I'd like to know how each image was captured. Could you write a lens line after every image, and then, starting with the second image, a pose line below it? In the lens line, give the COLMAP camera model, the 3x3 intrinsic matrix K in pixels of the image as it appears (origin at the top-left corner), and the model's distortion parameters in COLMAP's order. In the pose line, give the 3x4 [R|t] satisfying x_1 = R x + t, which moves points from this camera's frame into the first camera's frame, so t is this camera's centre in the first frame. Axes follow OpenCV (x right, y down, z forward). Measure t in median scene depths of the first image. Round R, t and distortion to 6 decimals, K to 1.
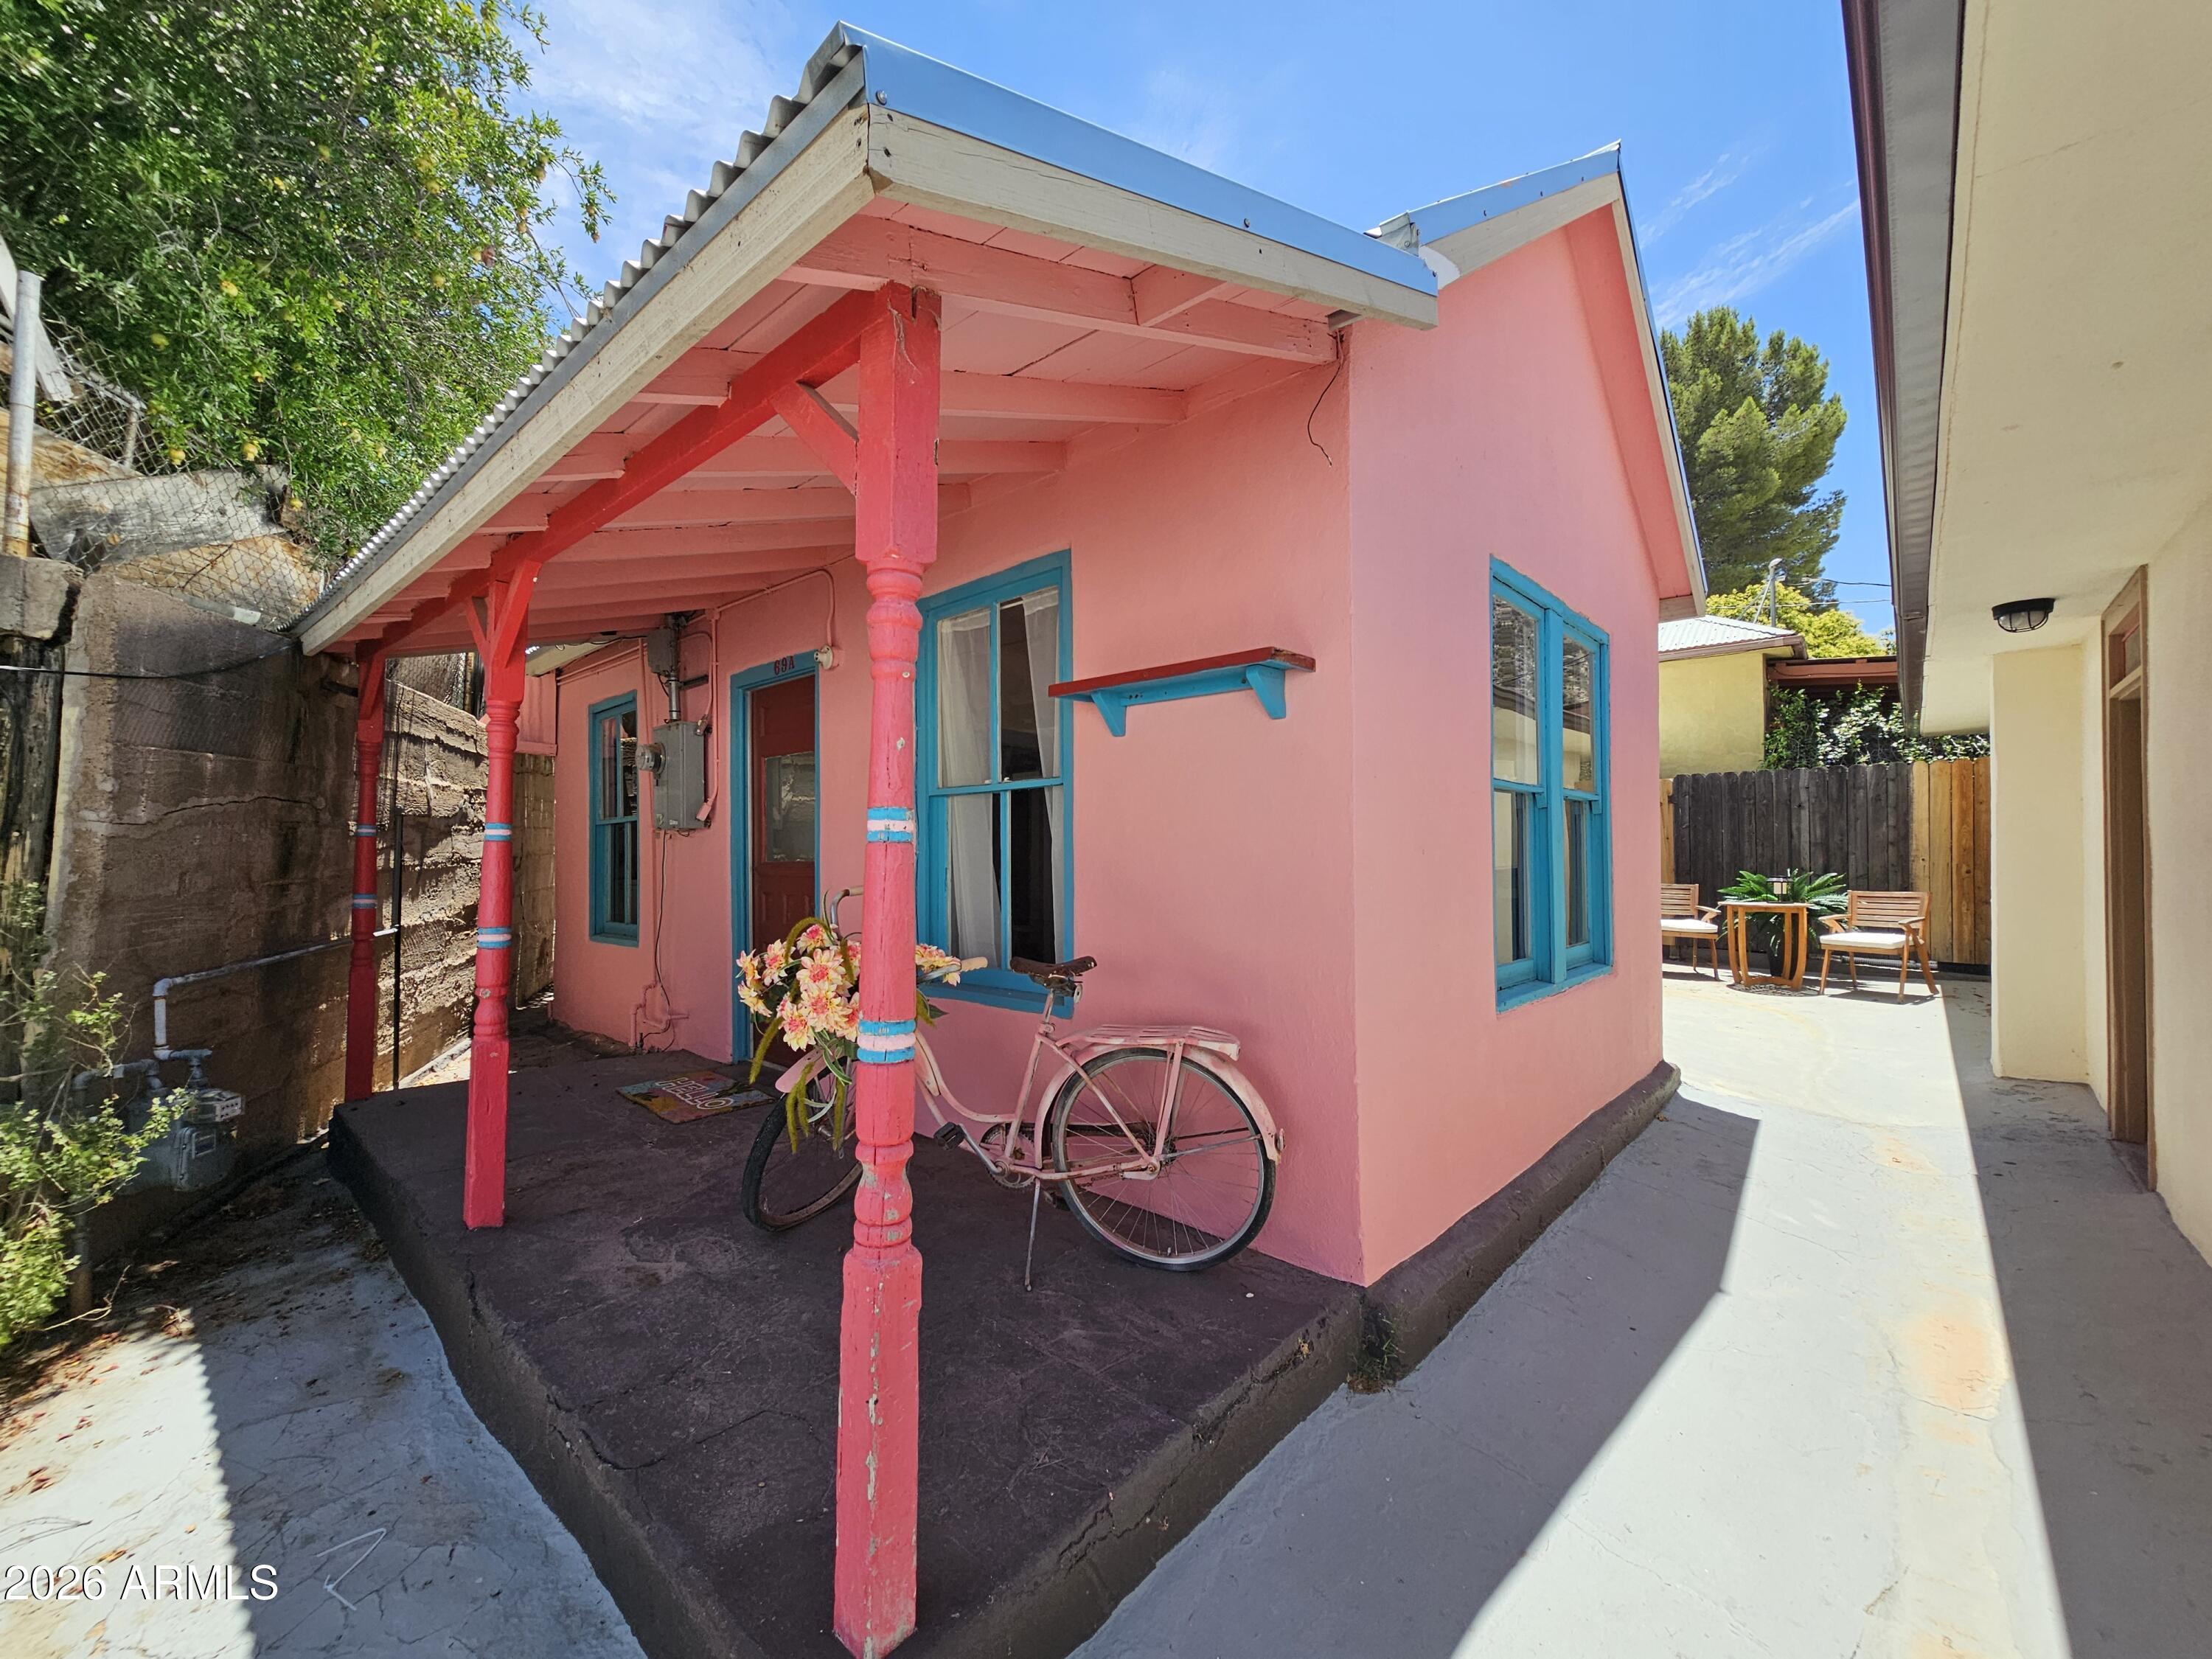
lens RADIAL K [[907.5, 0, 1099.1], [0, 907.5, 844.0], [0, 0, 1]] dist [0.003844, 0.000544]
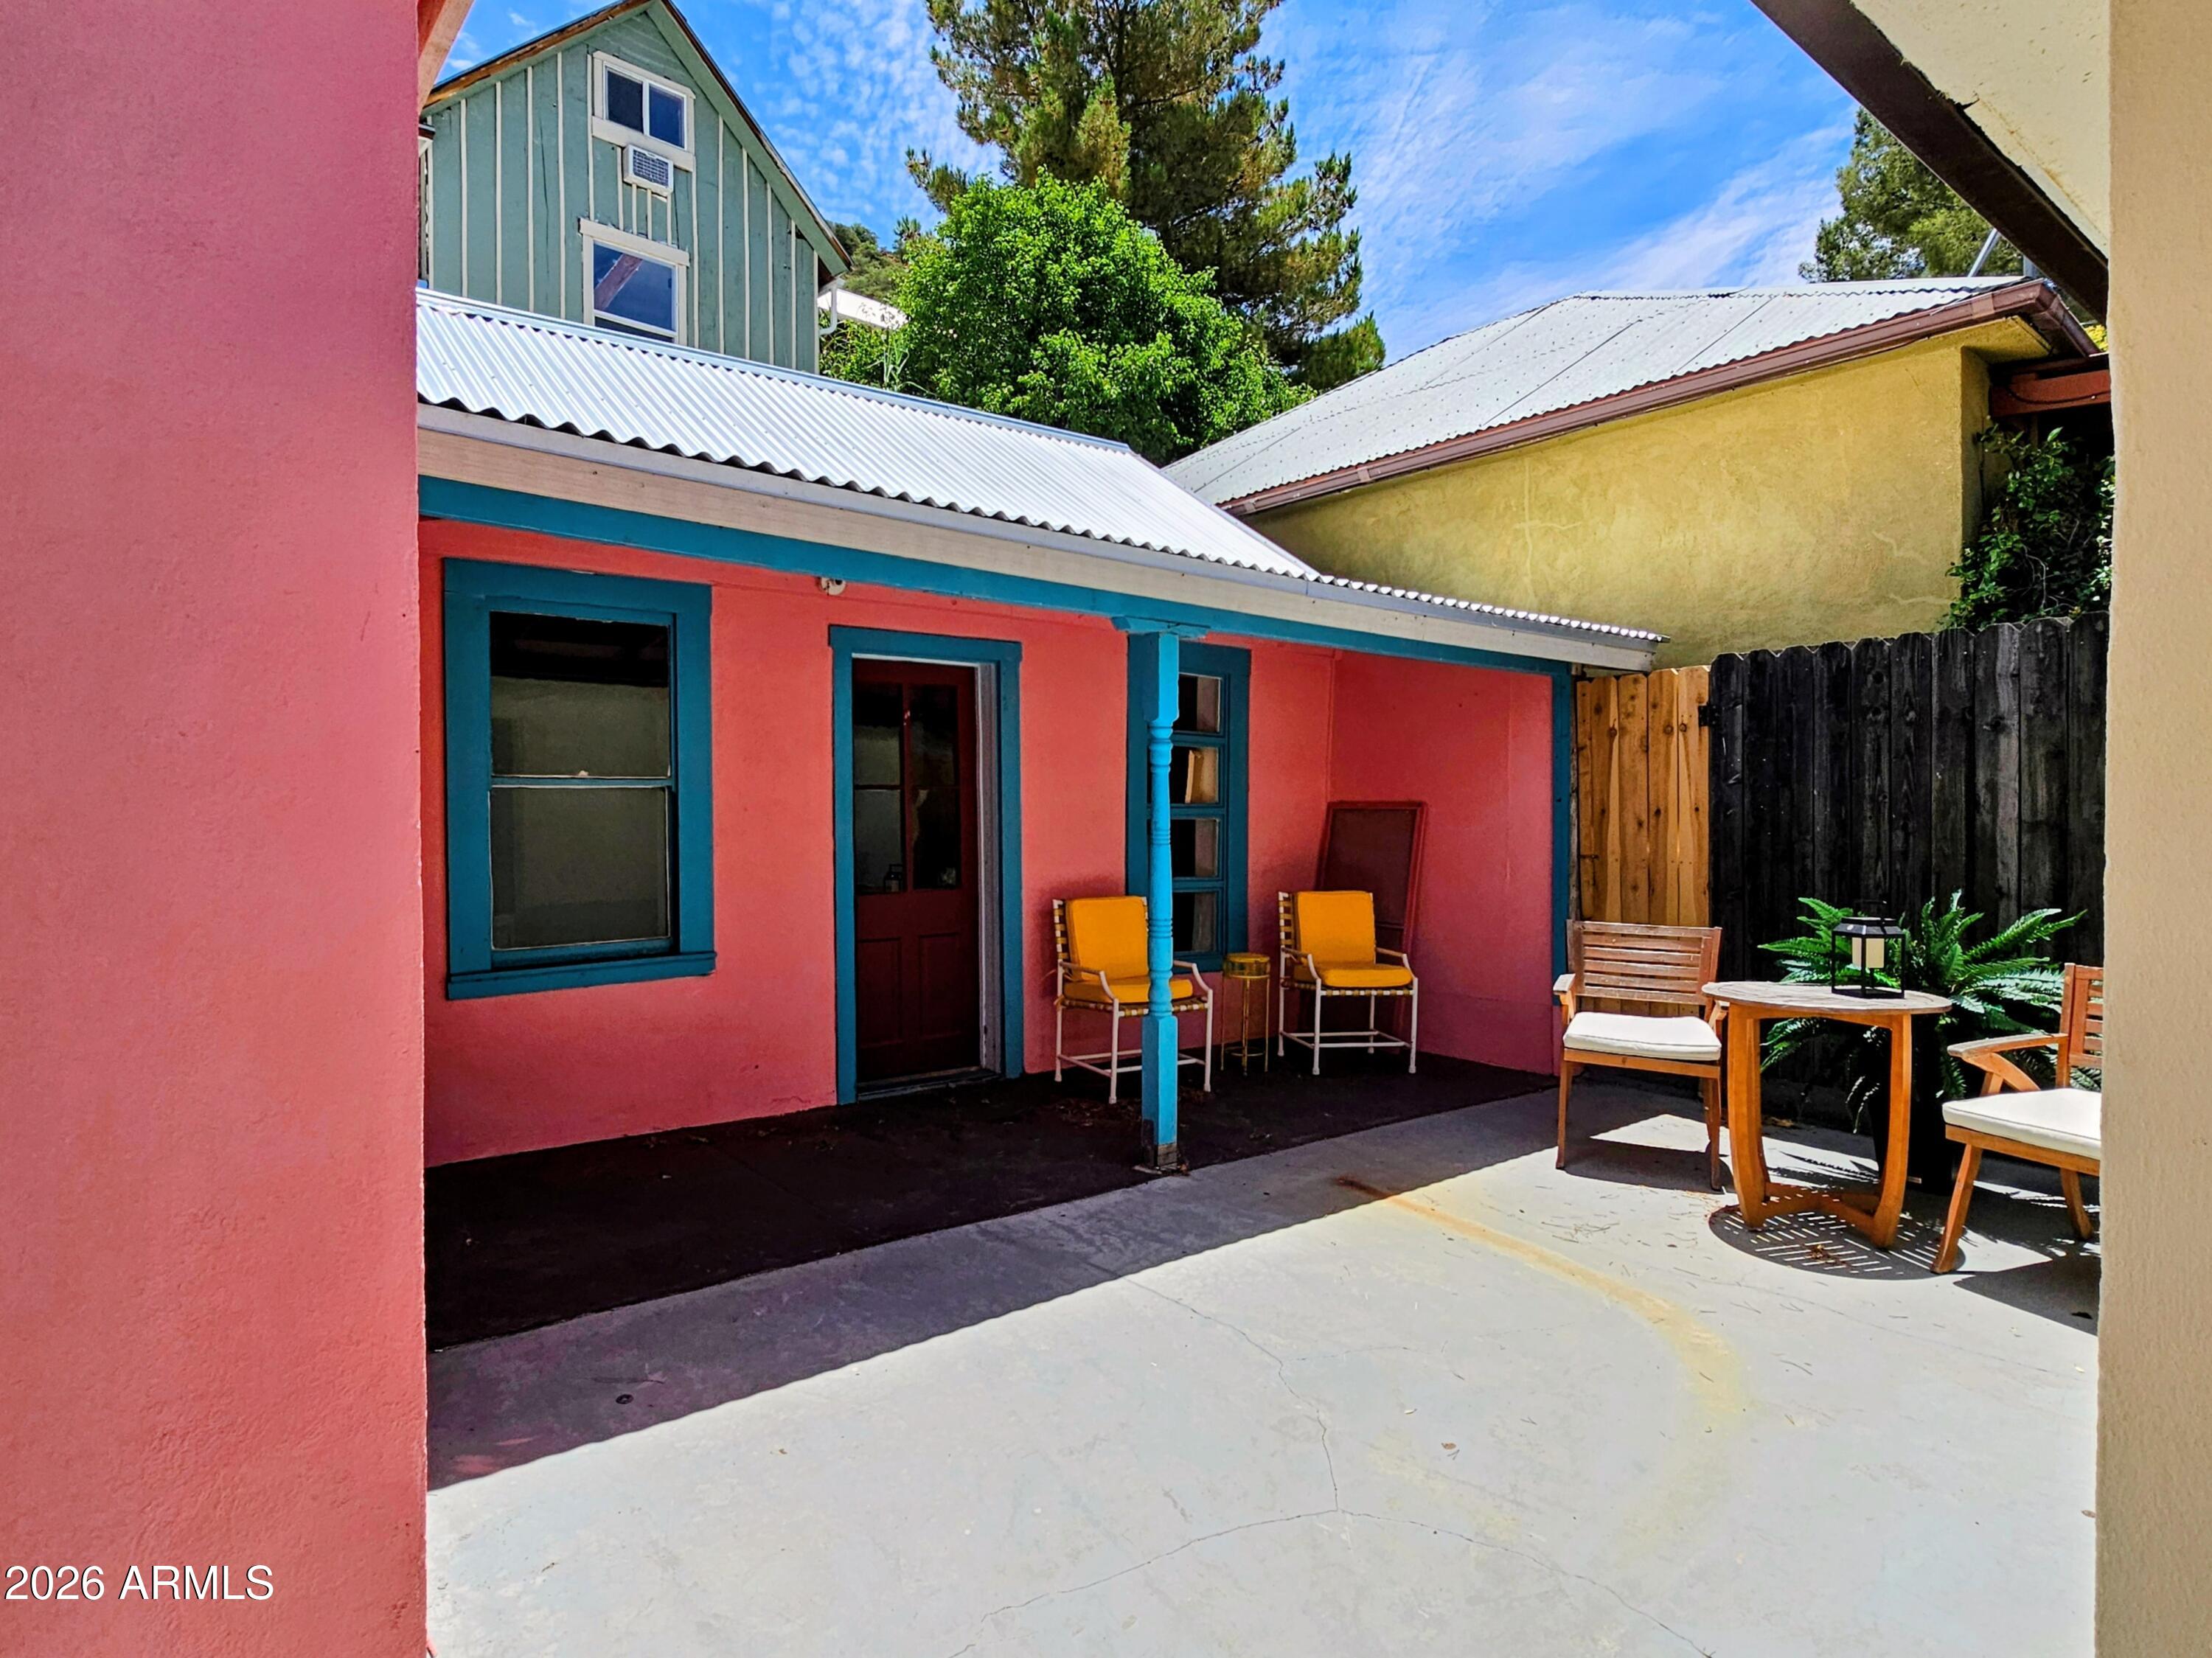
lens RADIAL K [[1259.1, 0, 1105.1], [0, 1259.1, 833.0], [0, 0, 1]] dist [0.000540, -0.000878]
pose [[0.988769, -0.000371, -0.149451, 0.484290], [0.002842, 0.999863, 0.016316, -0.006533], [0.149424, -0.016558, 0.988635, 0.430438]]
